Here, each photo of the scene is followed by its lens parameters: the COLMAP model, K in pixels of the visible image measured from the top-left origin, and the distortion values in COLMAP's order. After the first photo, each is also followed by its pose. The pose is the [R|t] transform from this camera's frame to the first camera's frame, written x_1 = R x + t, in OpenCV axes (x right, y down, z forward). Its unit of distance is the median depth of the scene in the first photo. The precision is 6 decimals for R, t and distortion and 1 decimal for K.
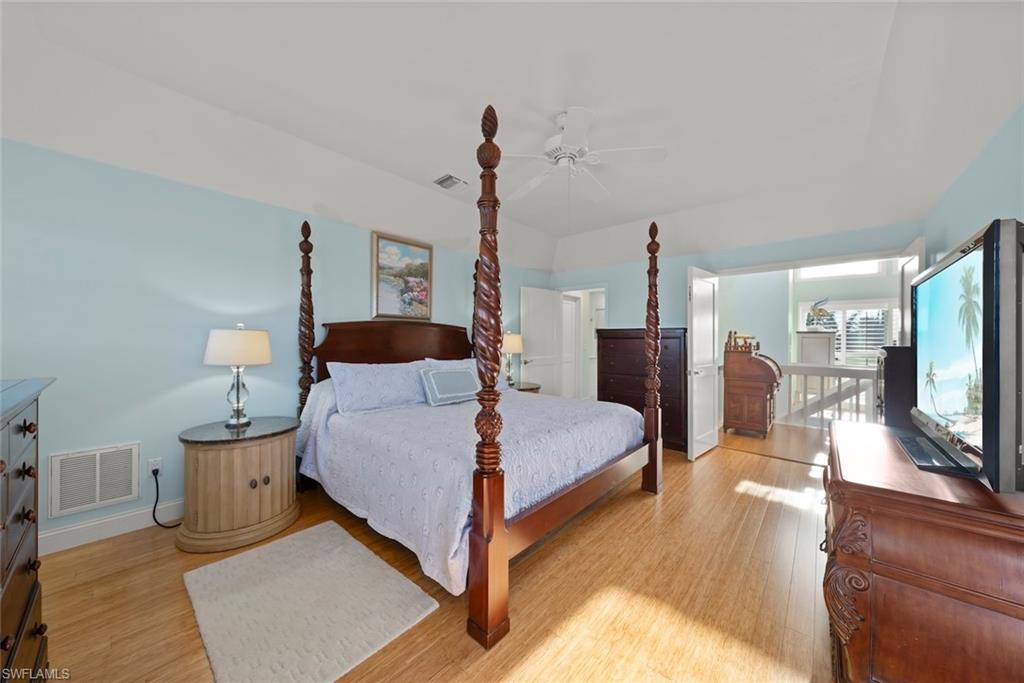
lens RADIAL K [[350.1, 0, 510.2], [0, 350.1, 343.5], [0, 0, 1]] dist [0.017719, -0.000003]
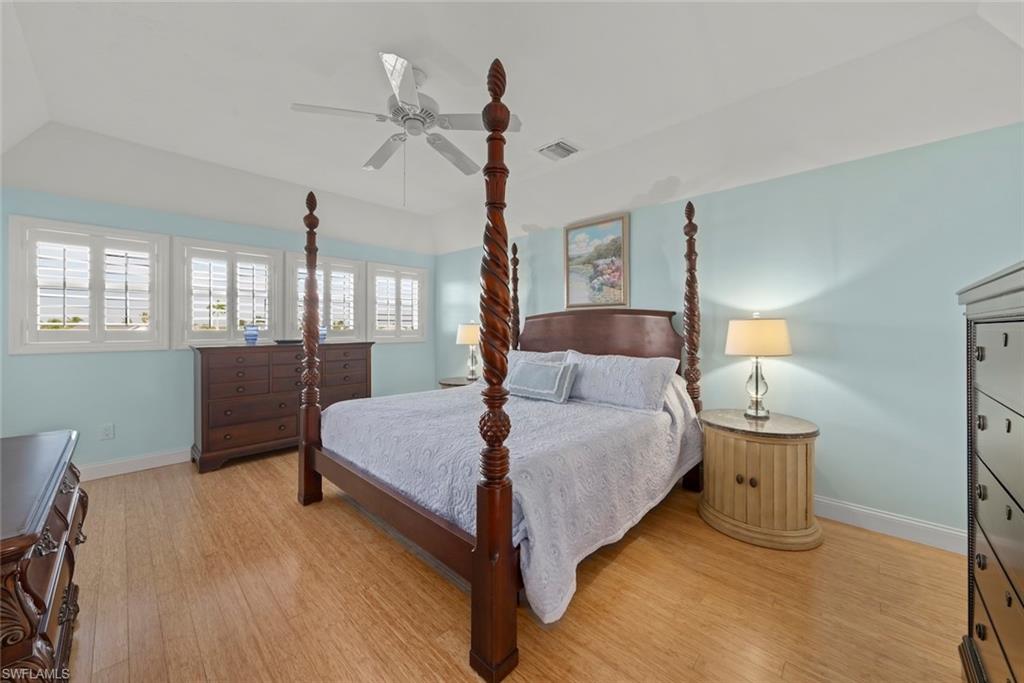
lens RADIAL K [[364.8, 0, 490.1], [0, 364.8, 326.0], [0, 0, 1]] dist [-0.001588, 0.000073]
pose [[-0.047124, -0.010586, -0.998833, 0.699487], [-0.007977, 0.999916, -0.010221, -0.008931], [0.998857, 0.007486, -0.047204, 0.814532]]
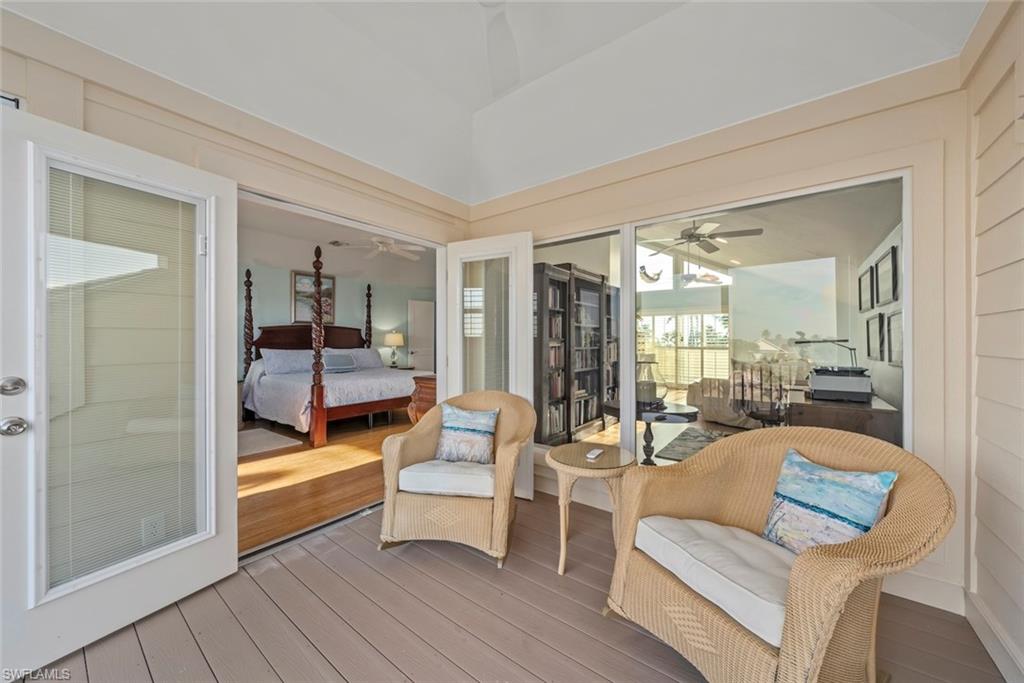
lens RADIAL K [[364.8, 0, 512.9], [0, 364.8, 340.7], [0, 0, 1]] dist [-0.001588, 0.000073]
pose [[0.997153, -0.007275, 0.075056, 0.499372], [0.008033, 0.999920, -0.009802, 0.032660], [-0.074979, 0.010378, 0.997131, -0.759283]]
